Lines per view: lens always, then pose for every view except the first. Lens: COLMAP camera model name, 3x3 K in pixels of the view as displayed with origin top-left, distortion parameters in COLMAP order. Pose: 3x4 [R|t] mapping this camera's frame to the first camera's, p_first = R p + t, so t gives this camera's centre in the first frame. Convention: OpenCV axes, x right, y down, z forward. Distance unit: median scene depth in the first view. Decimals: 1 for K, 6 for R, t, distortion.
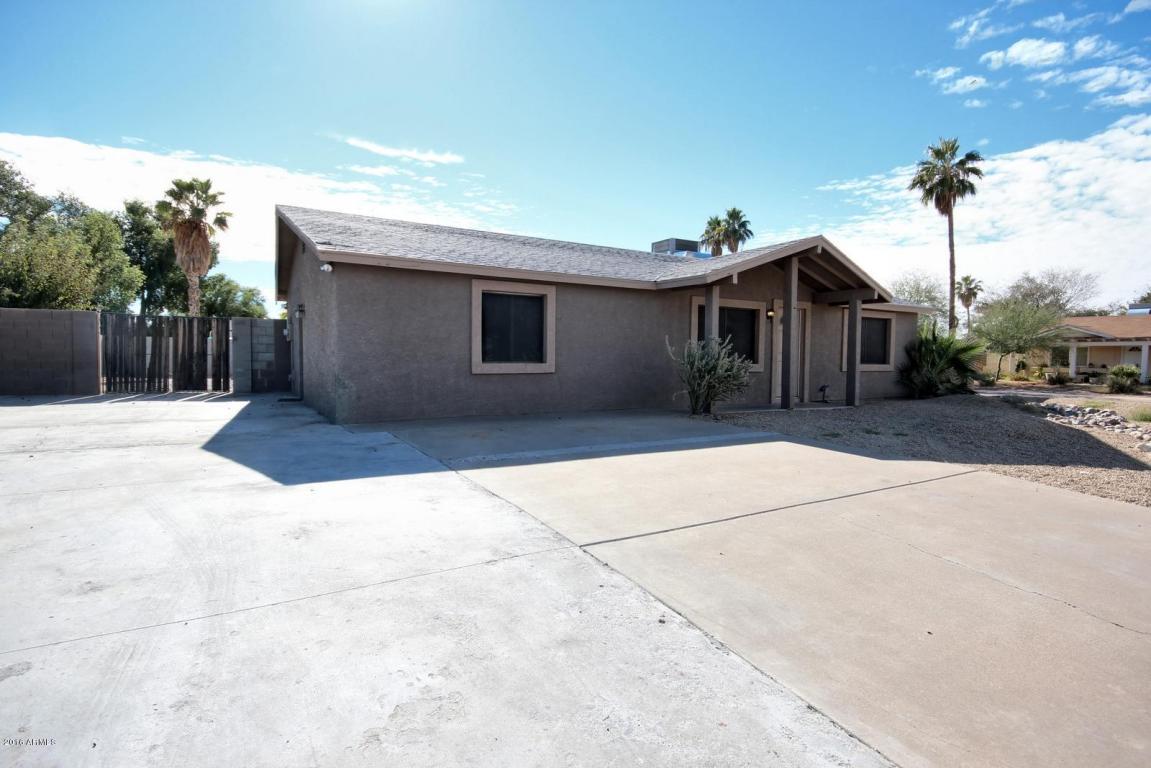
lens RADIAL K [[626.8, 0, 576.6], [0, 626.8, 384.2], [0, 0, 1]] dist [0.001426, 0.000300]
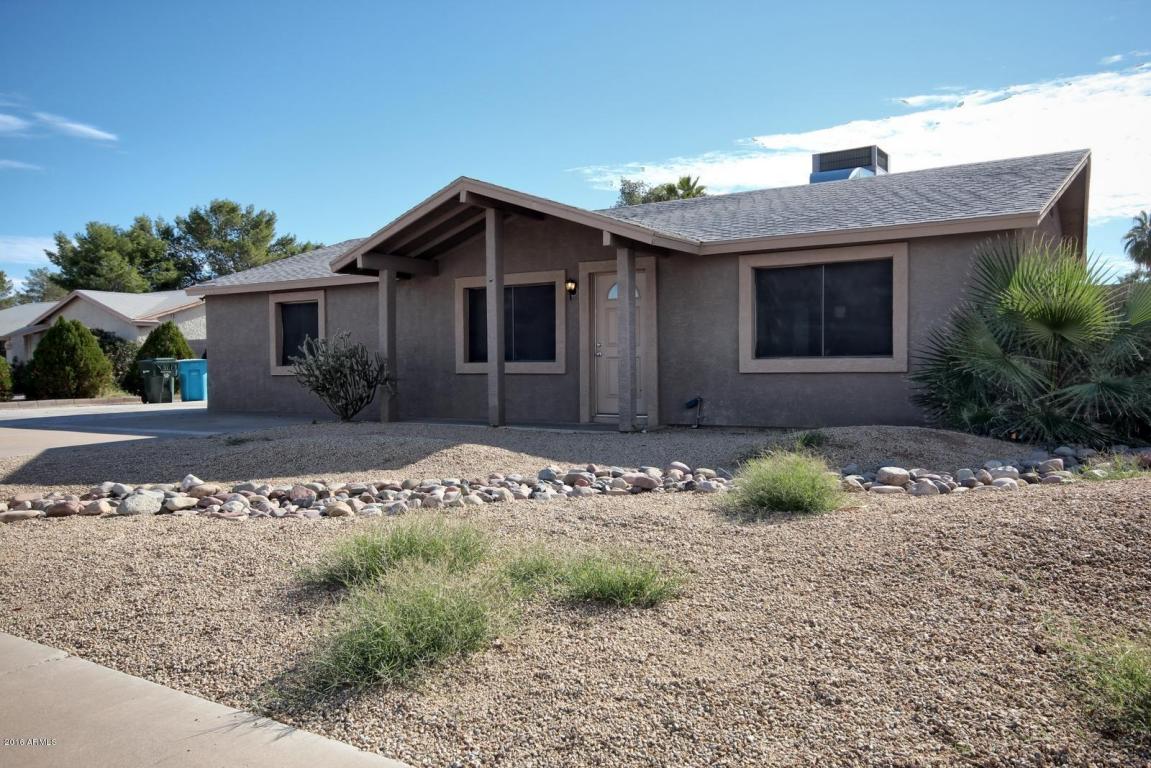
lens RADIAL K [[826.7, 0, 577.0], [0, 826.7, 380.7], [0, 0, 1]] dist [0.039100, 0.003528]
pose [[0.437452, 0.011594, -0.899167, 1.098271], [-0.014383, 0.999879, 0.005894, -0.017850], [0.899127, 0.010354, 0.437565, 0.622876]]
